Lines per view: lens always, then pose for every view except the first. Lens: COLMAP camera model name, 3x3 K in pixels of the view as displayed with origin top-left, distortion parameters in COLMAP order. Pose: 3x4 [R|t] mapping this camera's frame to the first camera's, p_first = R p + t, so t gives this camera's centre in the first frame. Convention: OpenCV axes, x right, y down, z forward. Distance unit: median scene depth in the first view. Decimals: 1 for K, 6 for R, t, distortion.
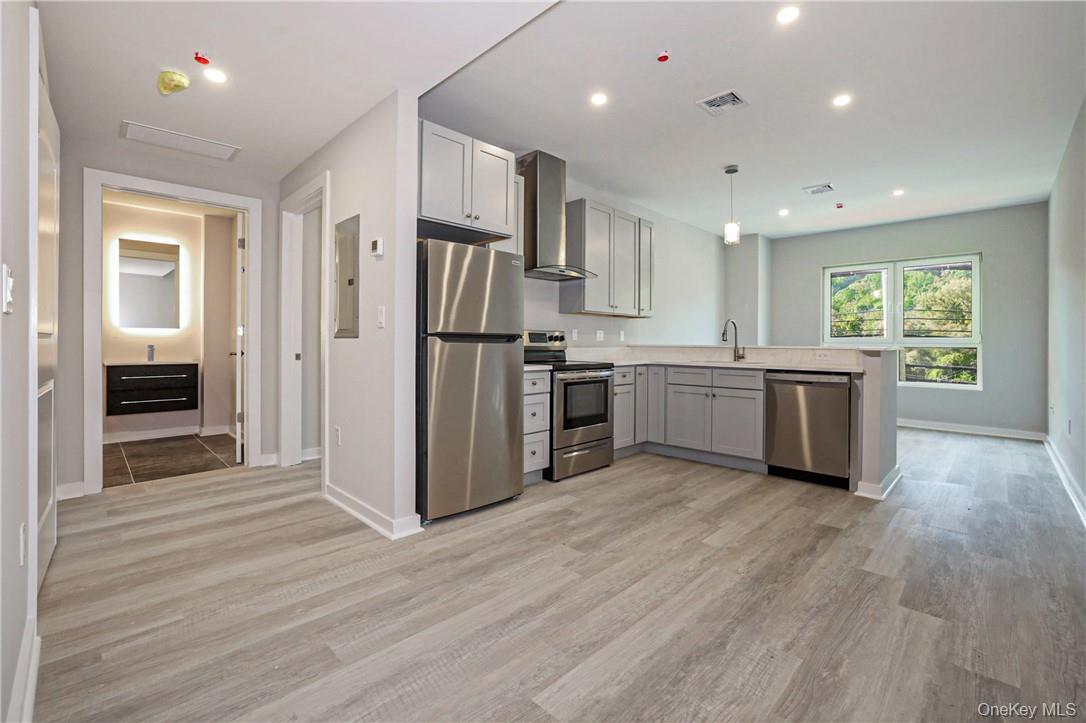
lens RADIAL K [[473.2, 0, 551.4], [0, 473.2, 348.2], [0, 0, 1]] dist [-0.047262, 0.017331]
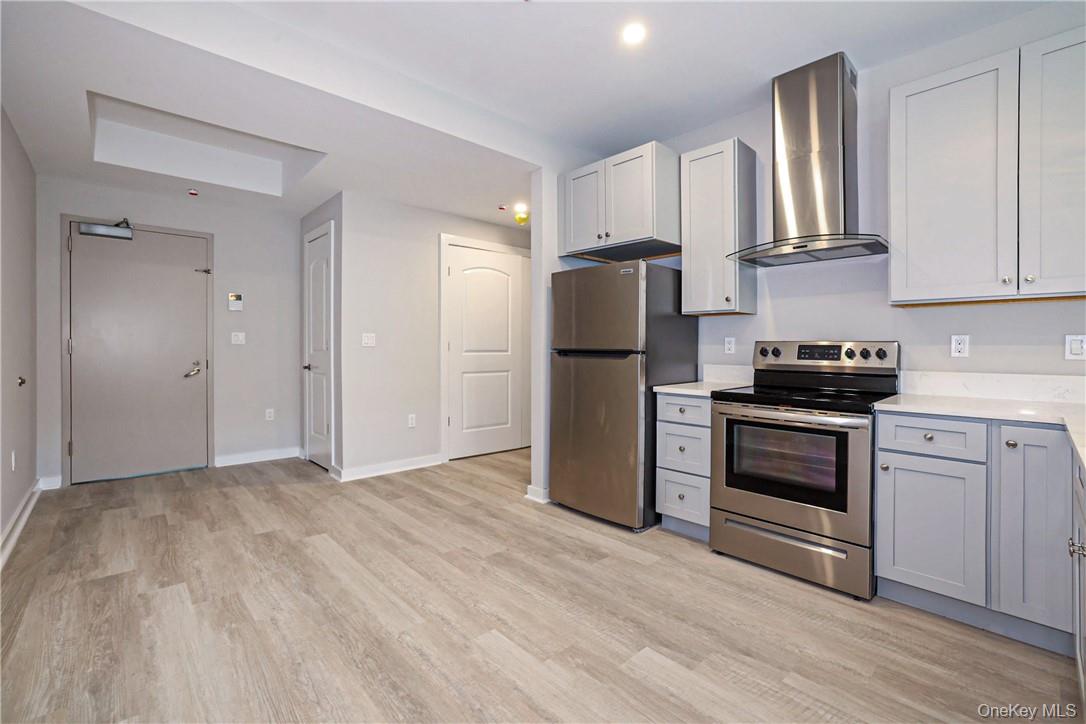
lens RADIAL K [[473.2, 0, 551.4], [0, 473.2, 348.7], [0, 0, 1]] dist [-0.047262, 0.017331]
pose [[-0.041615, -0.005890, -0.999116, 1.106365], [-0.014205, 0.999885, -0.005303, -0.032541], [0.999033, 0.013971, -0.041694, 1.161448]]
